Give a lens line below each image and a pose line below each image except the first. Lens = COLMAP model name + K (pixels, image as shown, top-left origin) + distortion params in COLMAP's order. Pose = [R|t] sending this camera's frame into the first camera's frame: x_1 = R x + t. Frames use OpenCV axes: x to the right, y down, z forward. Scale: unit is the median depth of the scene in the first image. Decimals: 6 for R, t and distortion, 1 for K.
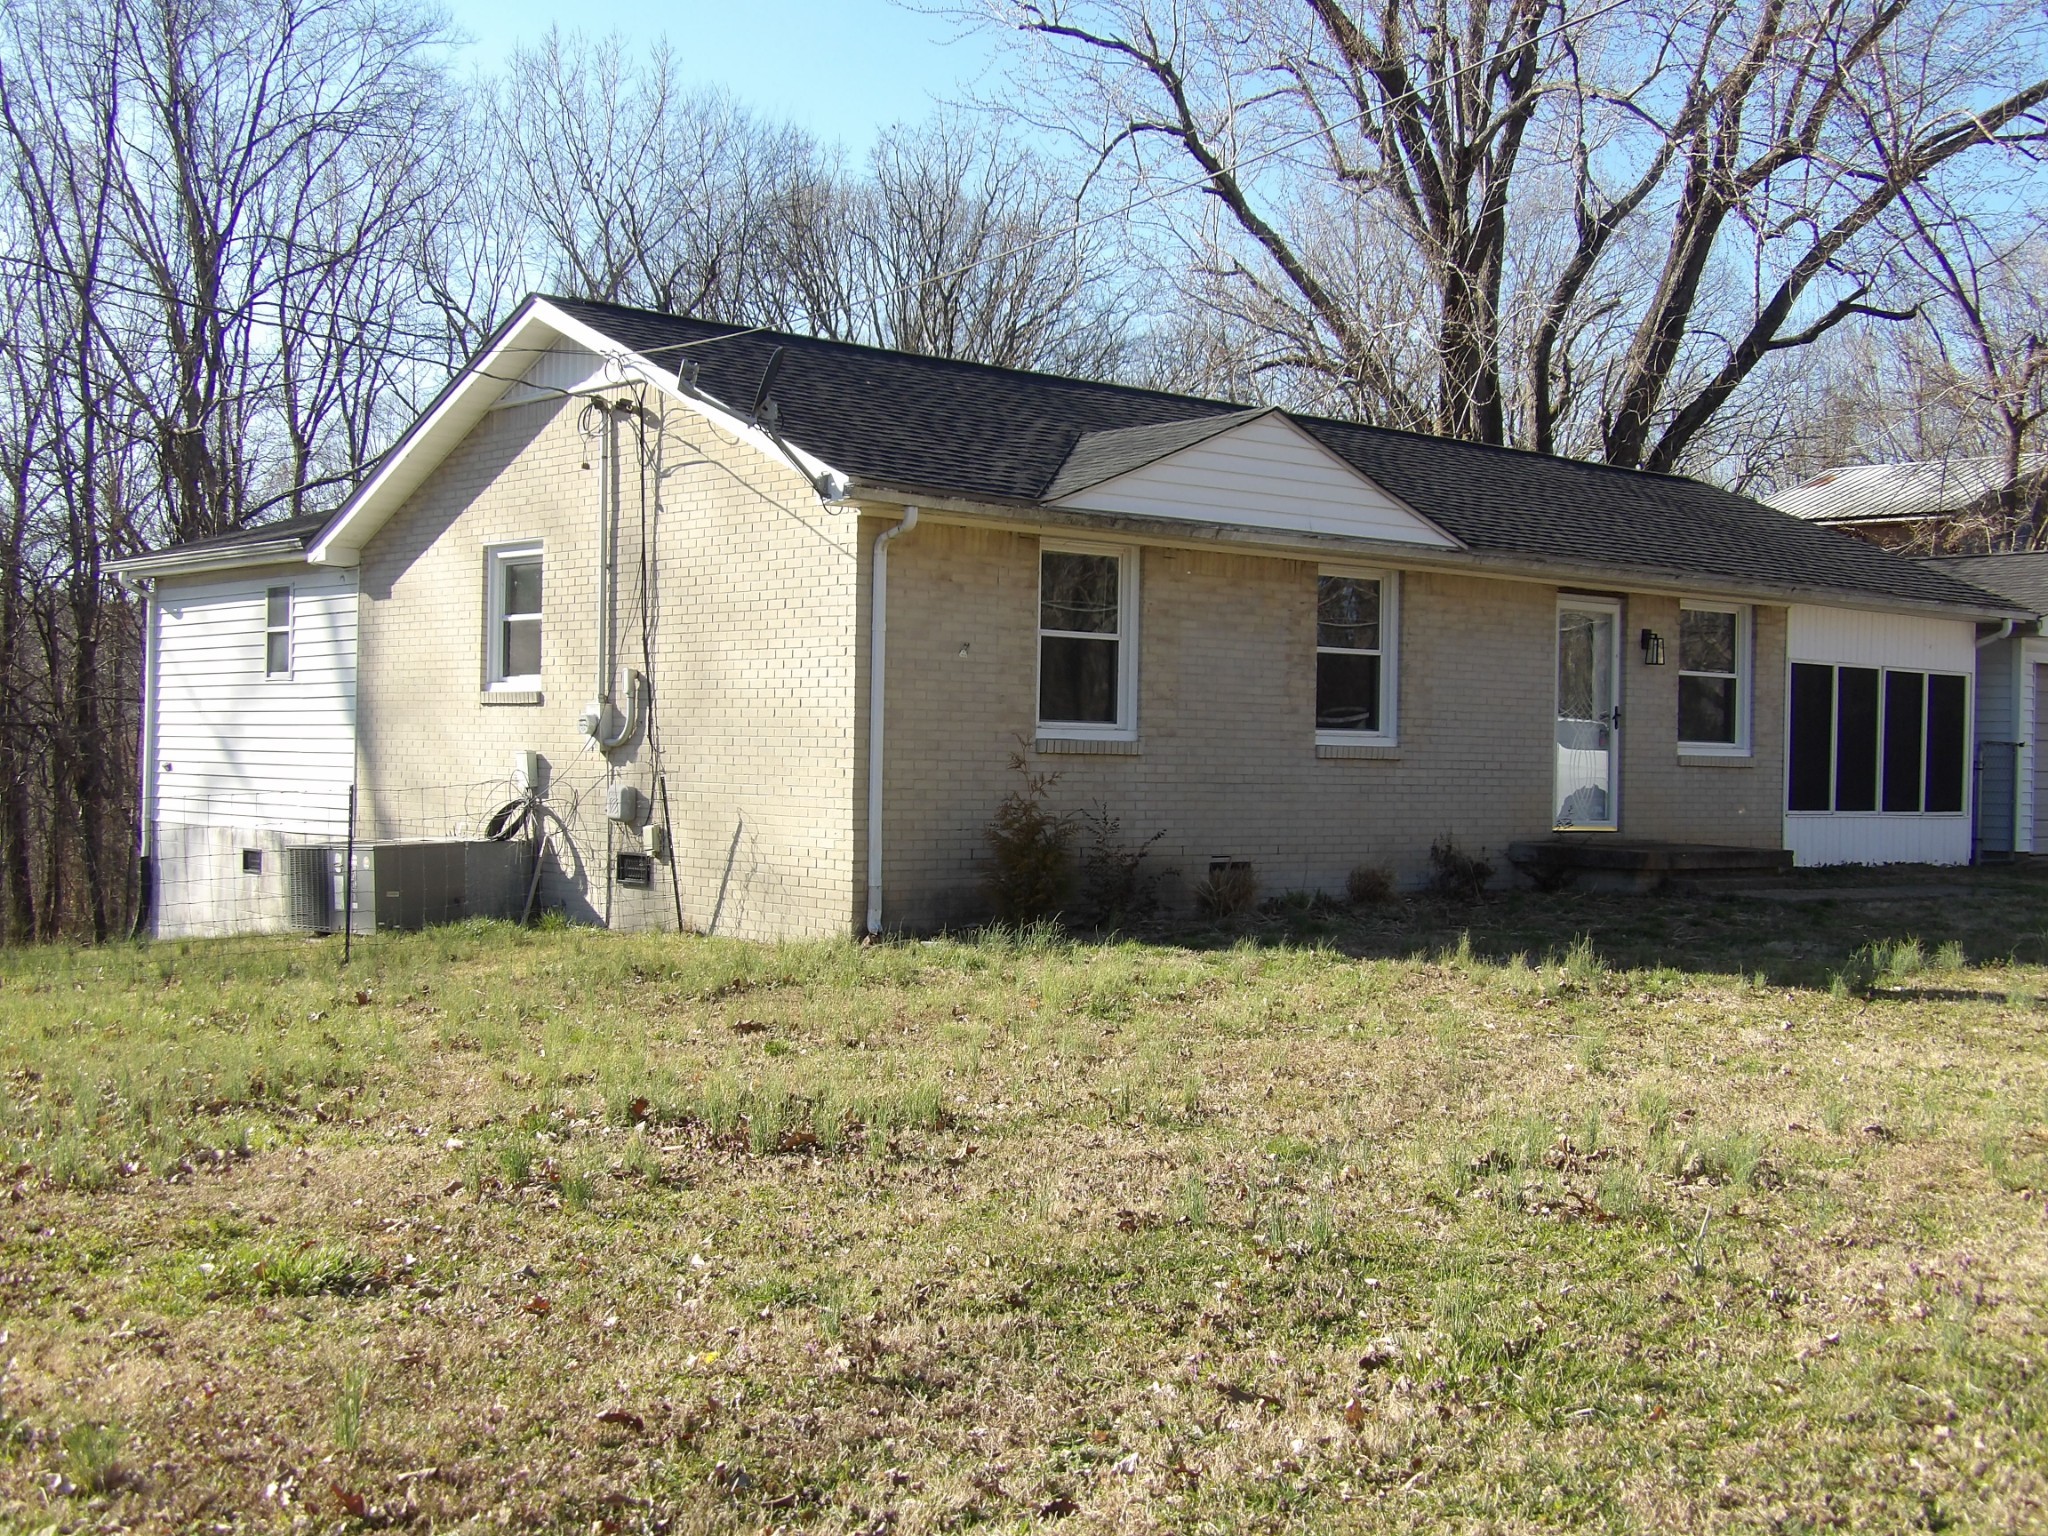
lens RADIAL K [[2420.7, 0, 1028.6], [0, 2420.7, 791.4], [0, 0, 1]] dist [0.030132, 0.000000]
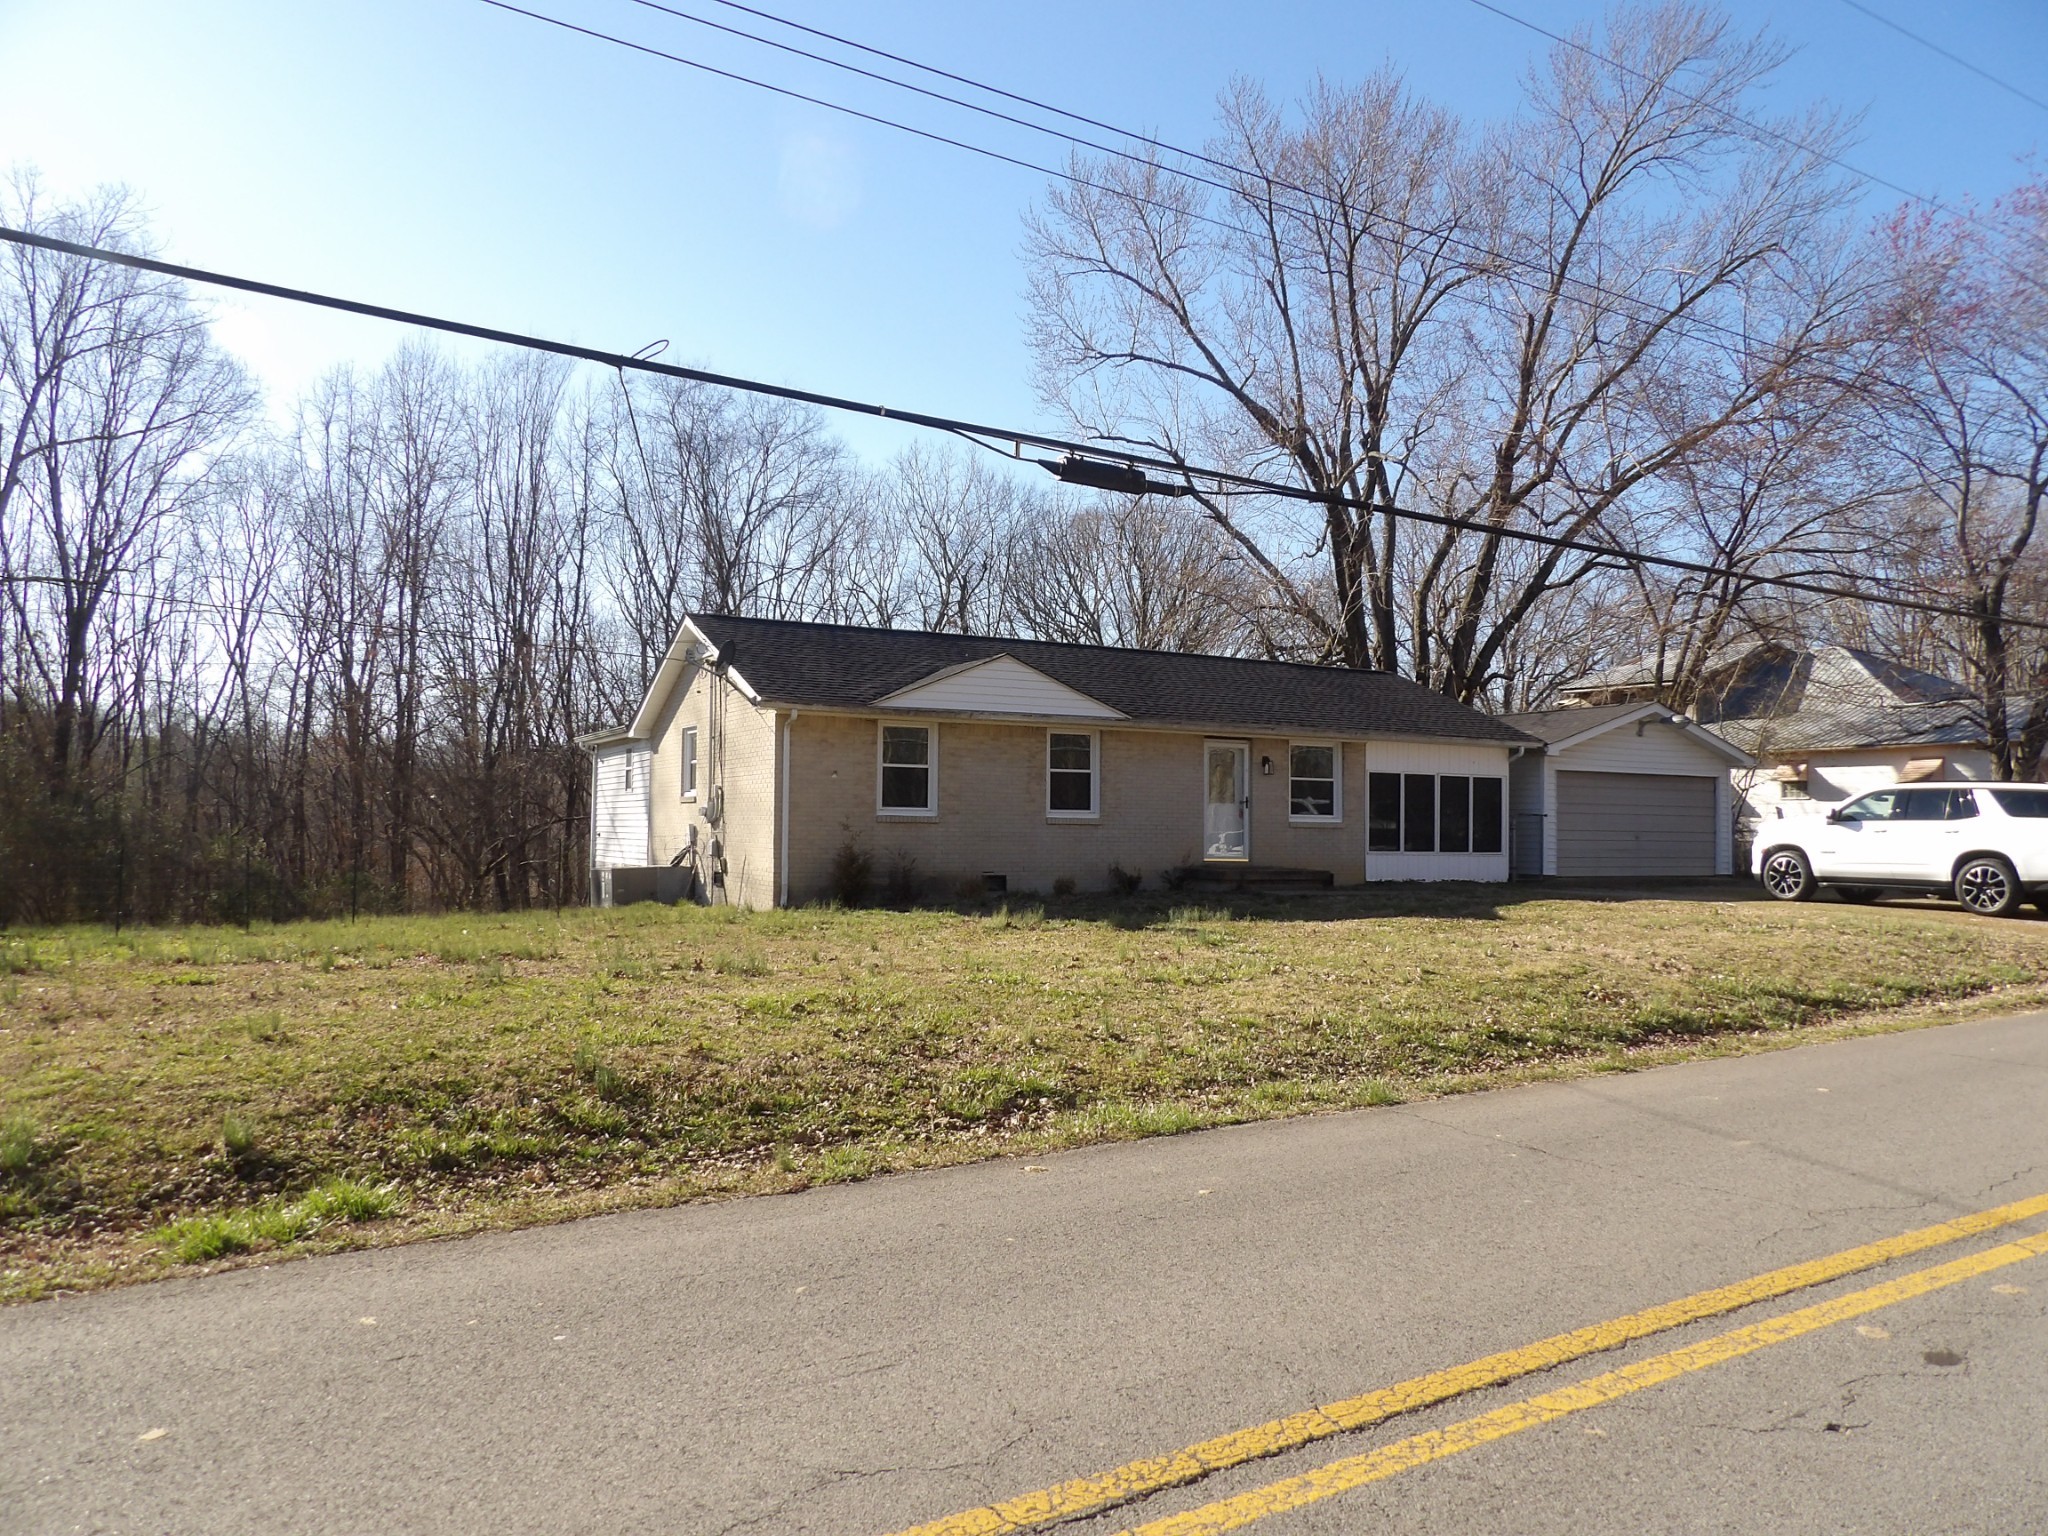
lens RADIAL K [[1467.1, 0, 1015.6], [0, 1467.1, 801.5], [0, 0, 1]] dist [-0.031561, 0.043167]
pose [[0.976331, -0.011857, -0.215955, 0.343887], [0.004000, 0.999315, -0.036785, 0.011631], [0.216243, 0.035051, 0.975710, -0.192284]]
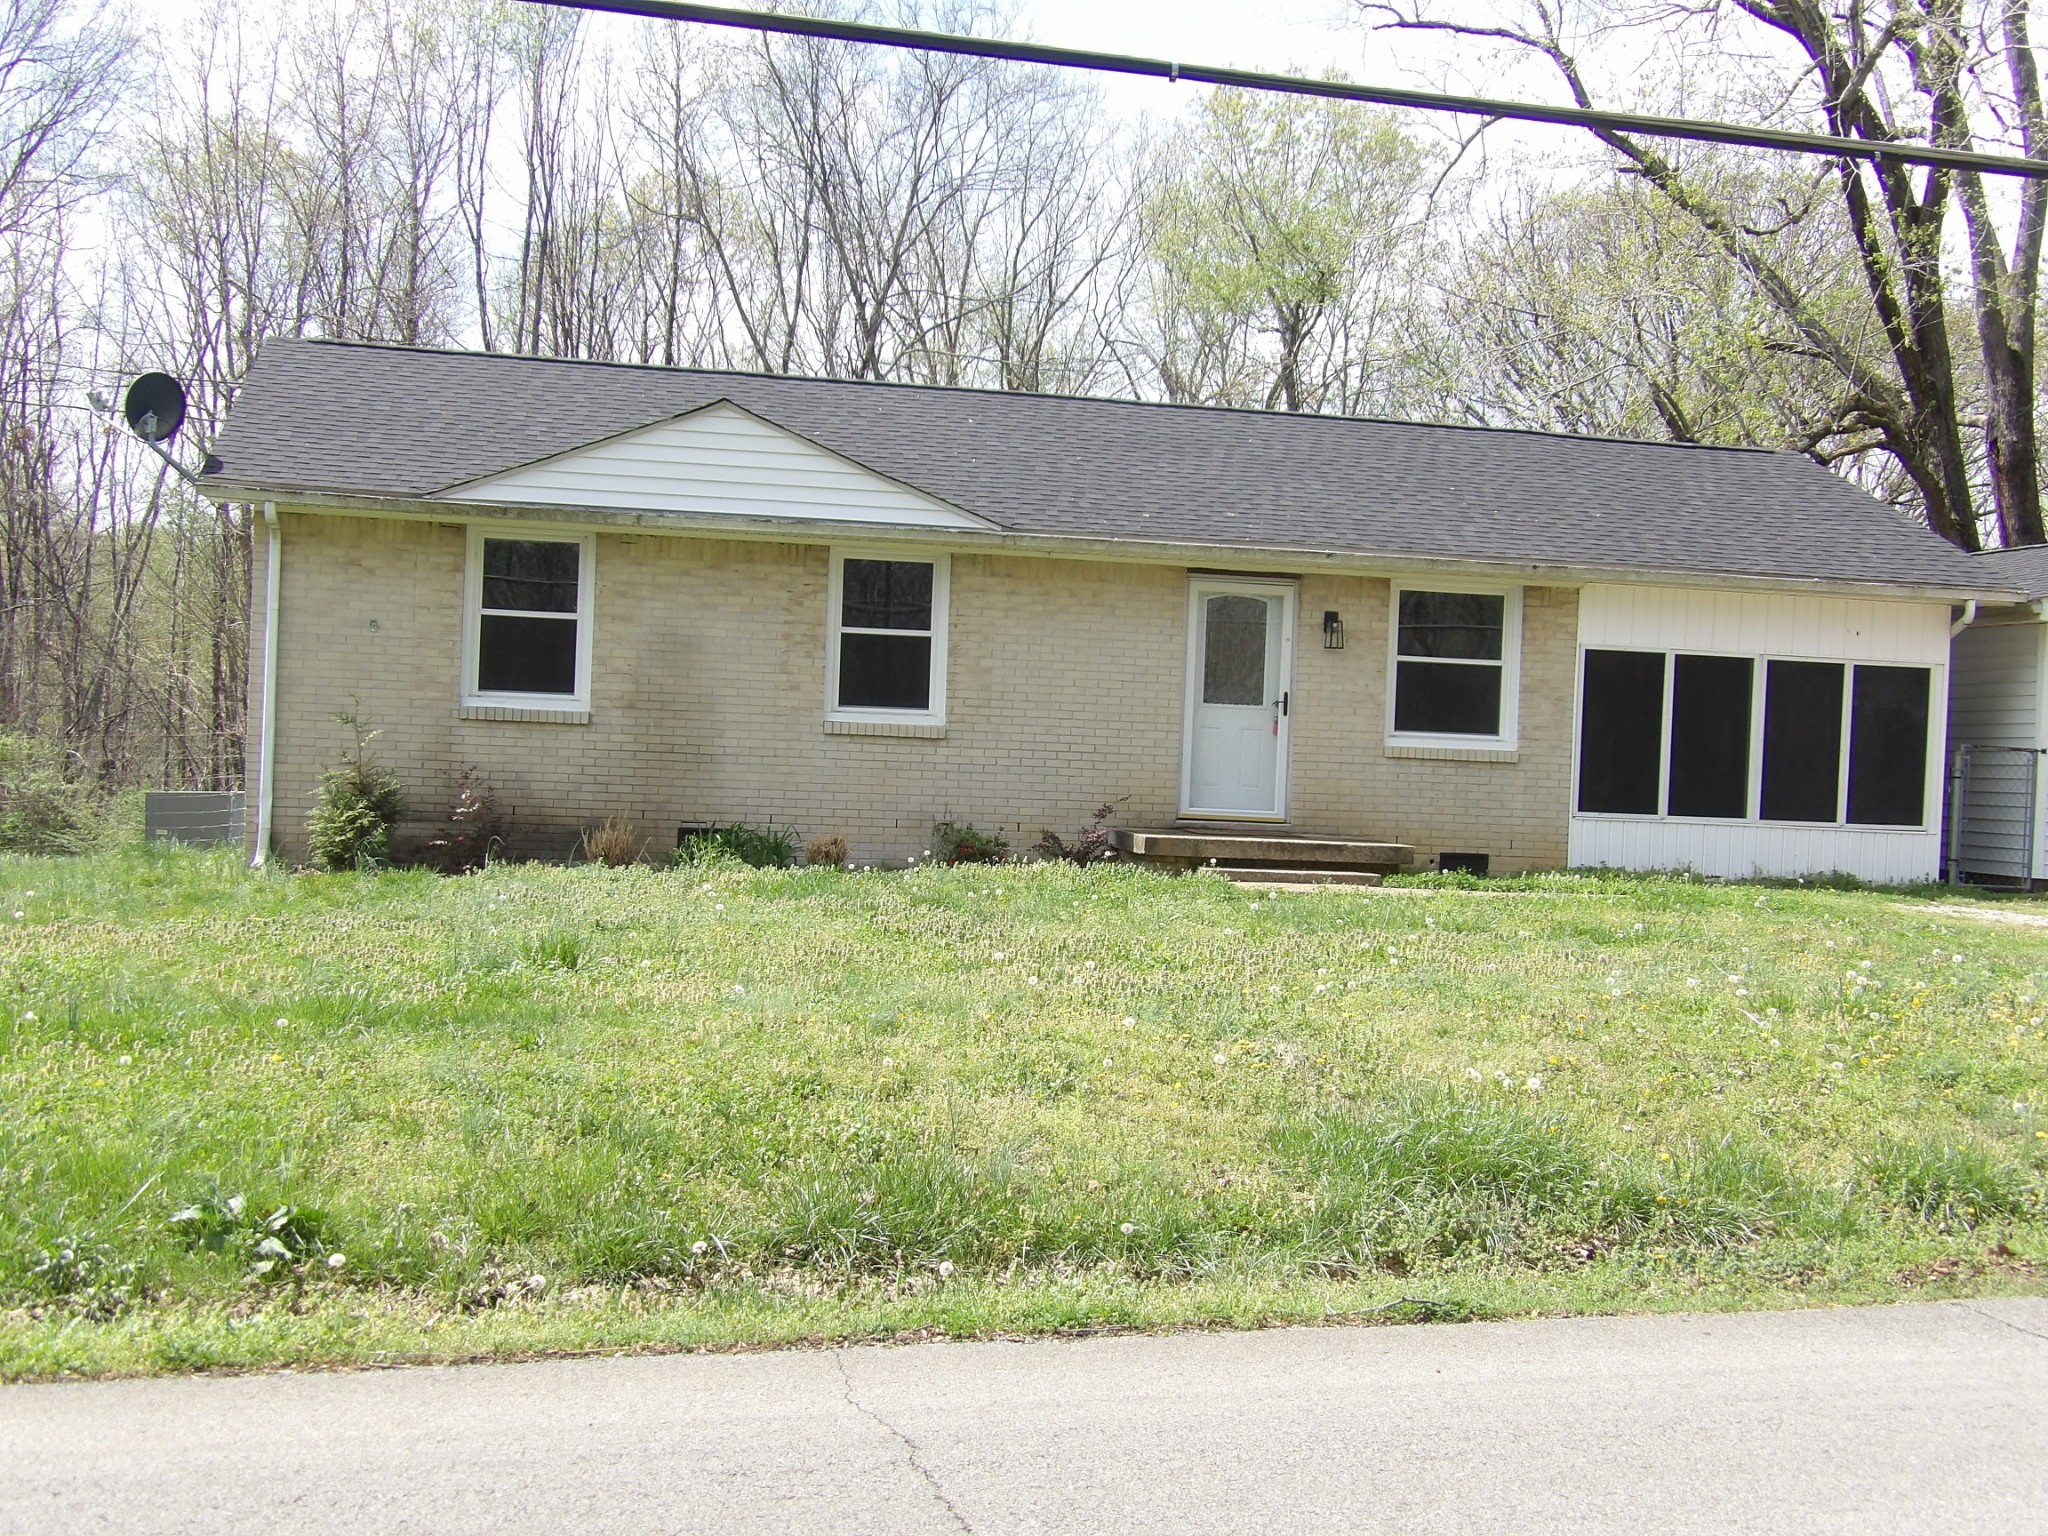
lens RADIAL K [[2420.7, 0, 1020.3], [0, 2420.7, 768.5], [0, 0, 1]] dist [0.030132, 0.000000]
pose [[0.877886, 0.021712, -0.478378, 0.665387], [-0.031417, 0.999431, -0.012295, 0.011070], [0.477839, 0.025823, 0.878068, 0.120303]]
